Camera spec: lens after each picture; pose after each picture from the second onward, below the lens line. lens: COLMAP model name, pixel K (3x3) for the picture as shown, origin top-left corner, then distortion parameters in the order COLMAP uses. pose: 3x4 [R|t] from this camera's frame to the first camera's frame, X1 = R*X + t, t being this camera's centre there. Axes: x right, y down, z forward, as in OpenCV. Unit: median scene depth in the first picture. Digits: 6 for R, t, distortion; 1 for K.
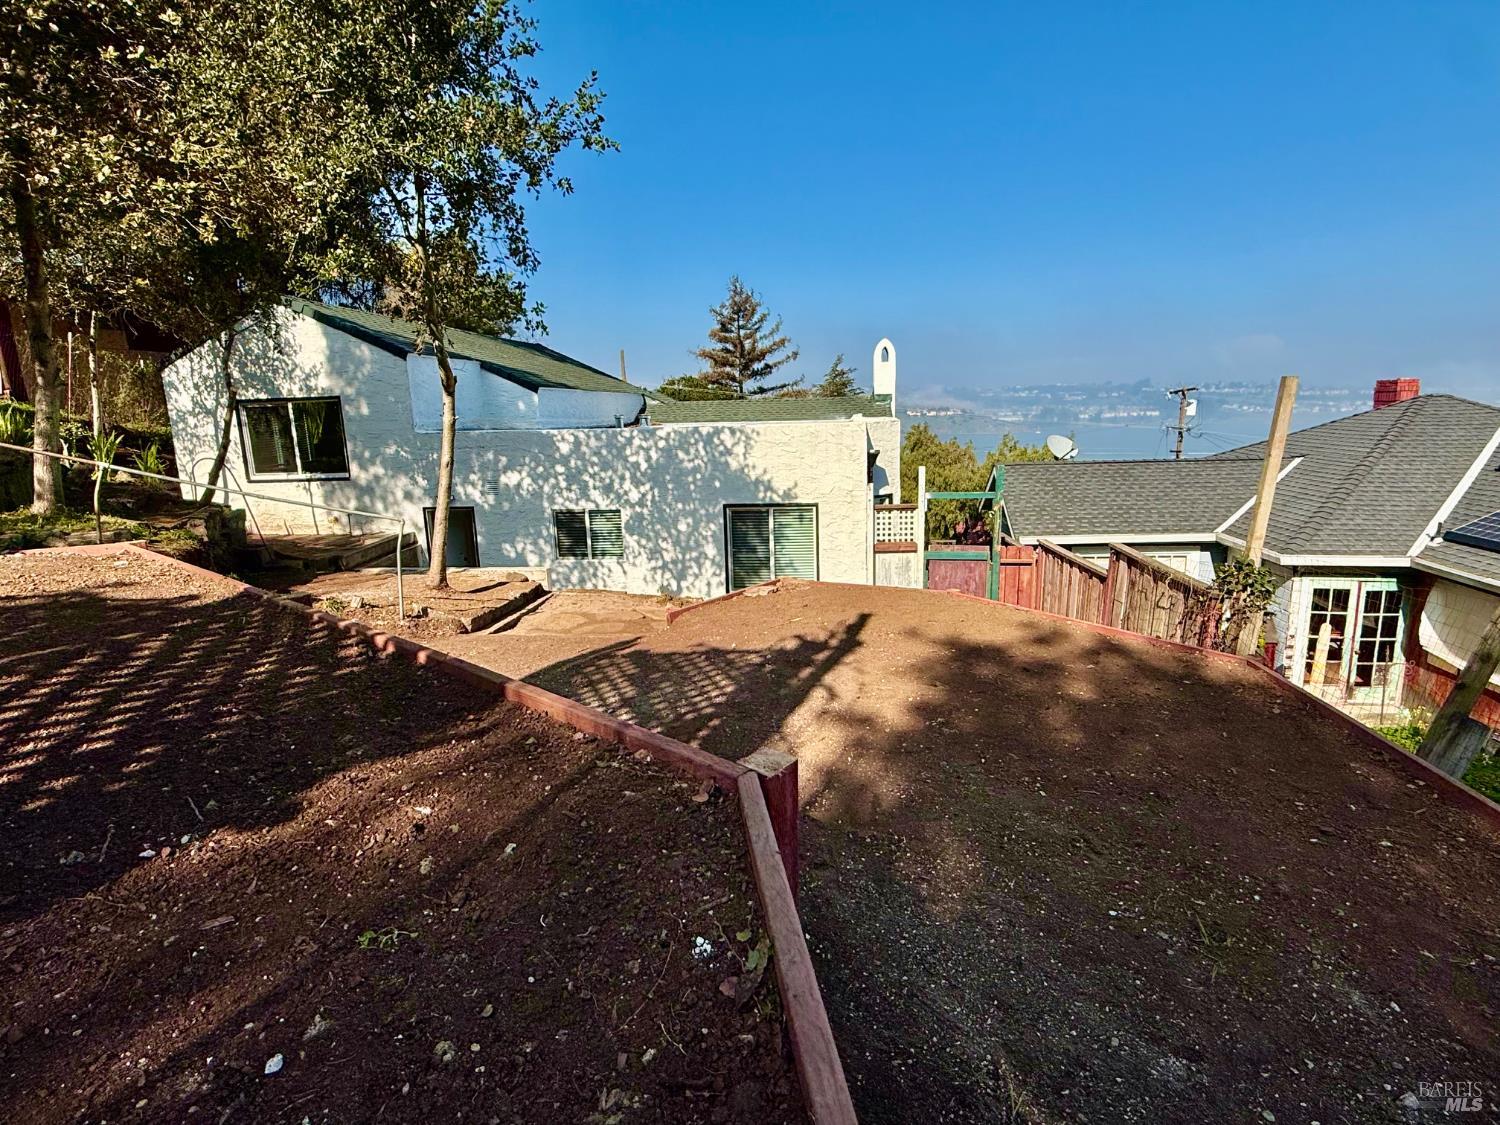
lens RADIAL K [[770.8, 0, 738.5], [0, 770.8, 573.5], [0, 0, 1]] dist [0.011873, -0.000467]
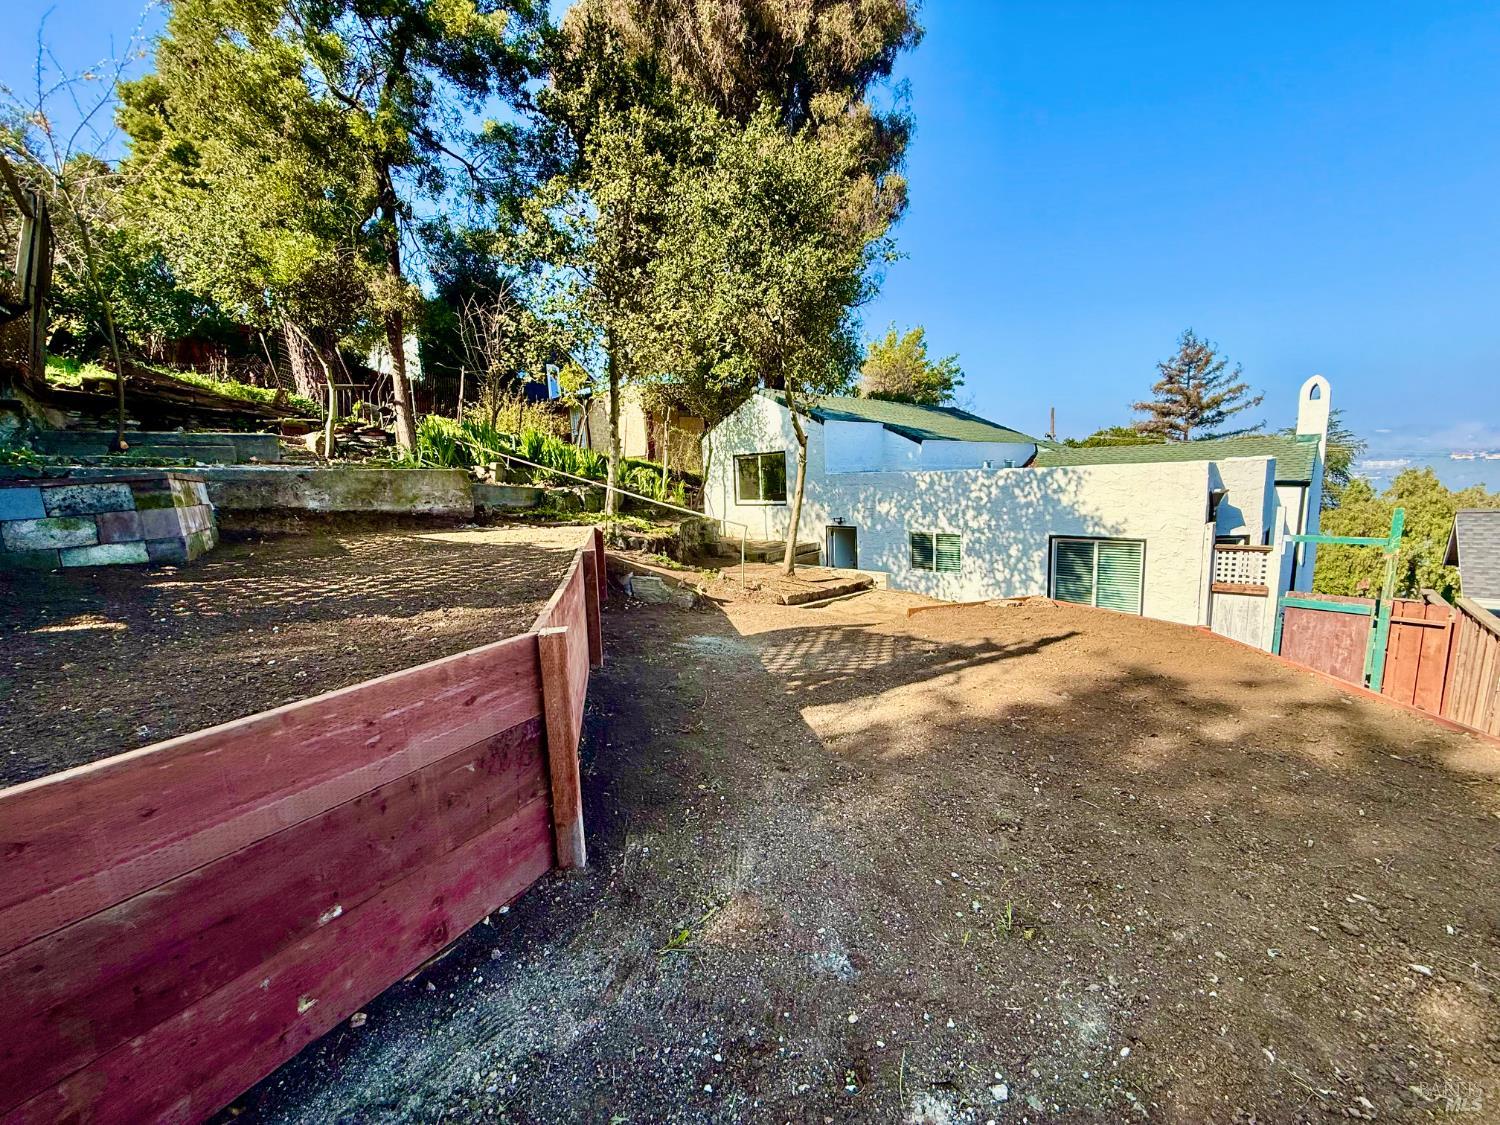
lens RADIAL K [[597.2, 0, 743.2], [0, 597.2, 565.3], [0, 0, 1]] dist [0.014649, -0.000003]
pose [[0.791856, 0.090051, -0.604033, 0.159361], [-0.113451, 0.993543, -0.000608, 0.006660], [0.600078, 0.069010, 0.796959, 0.021174]]
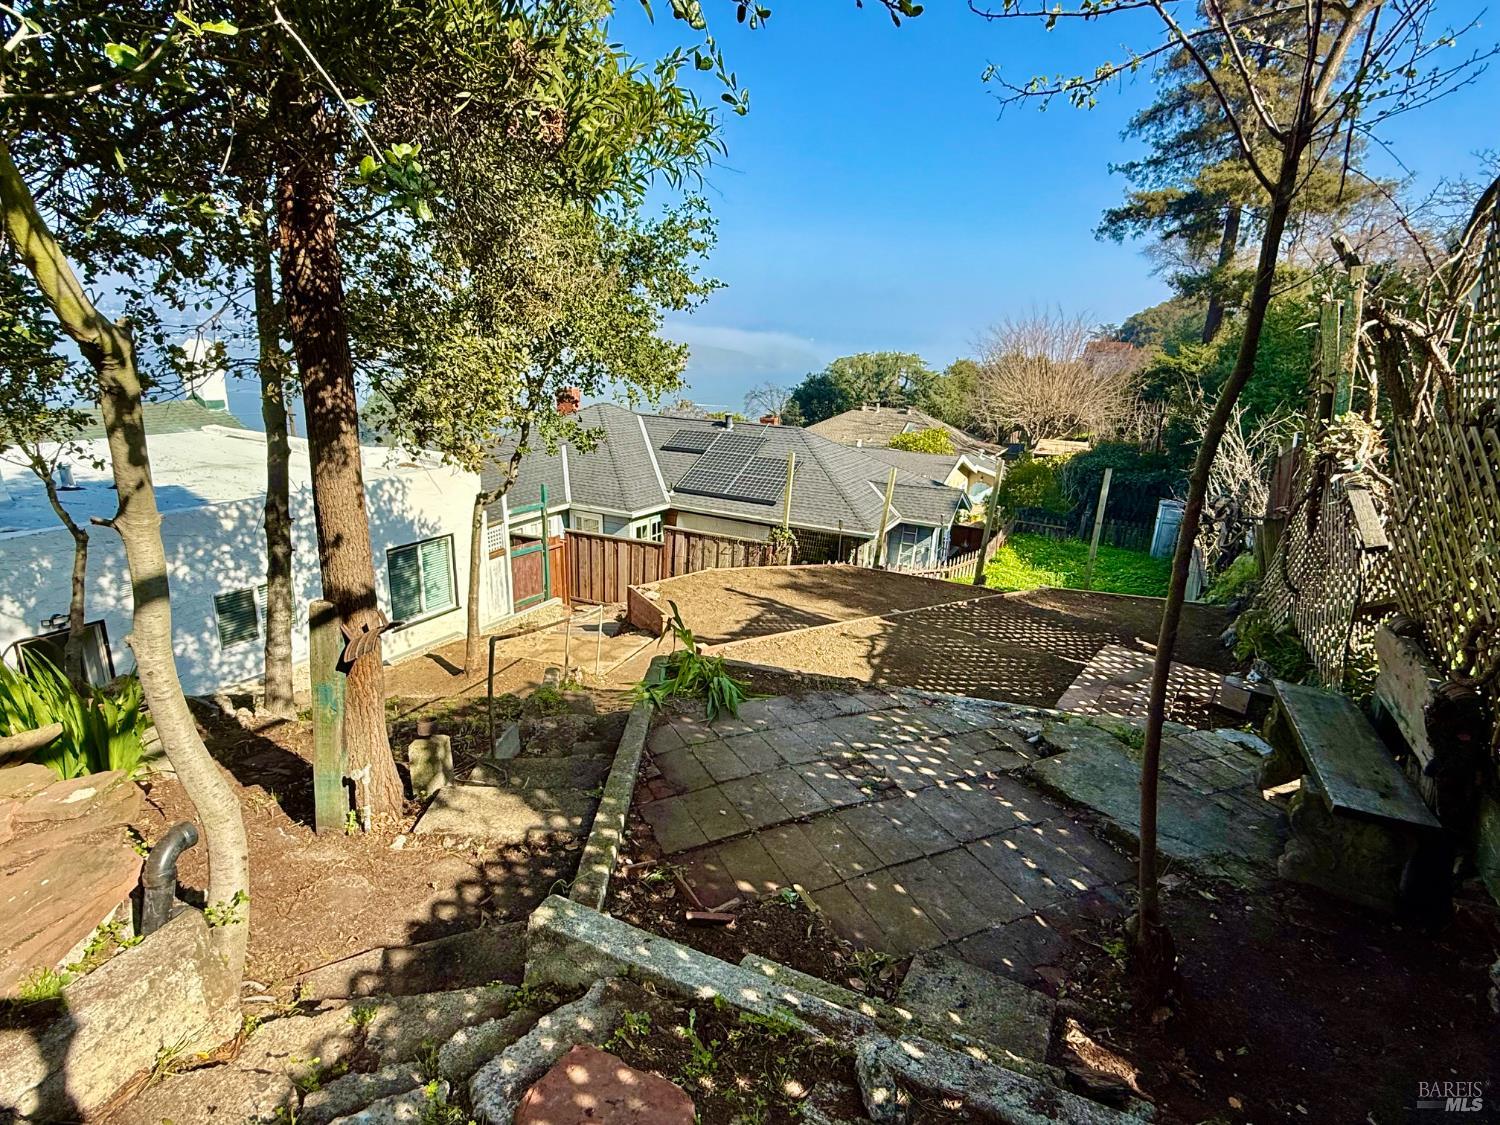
lens RADIAL K [[770.8, 0, 755.2], [0, 770.8, 566.5], [0, 0, 1]] dist [0.011873, -0.000467]
pose [[0.299208, -0.228493, 0.926426, -0.886344], [0.142923, 0.970684, 0.193249, -0.202229], [-0.943424, 0.074586, 0.323093, 0.154165]]
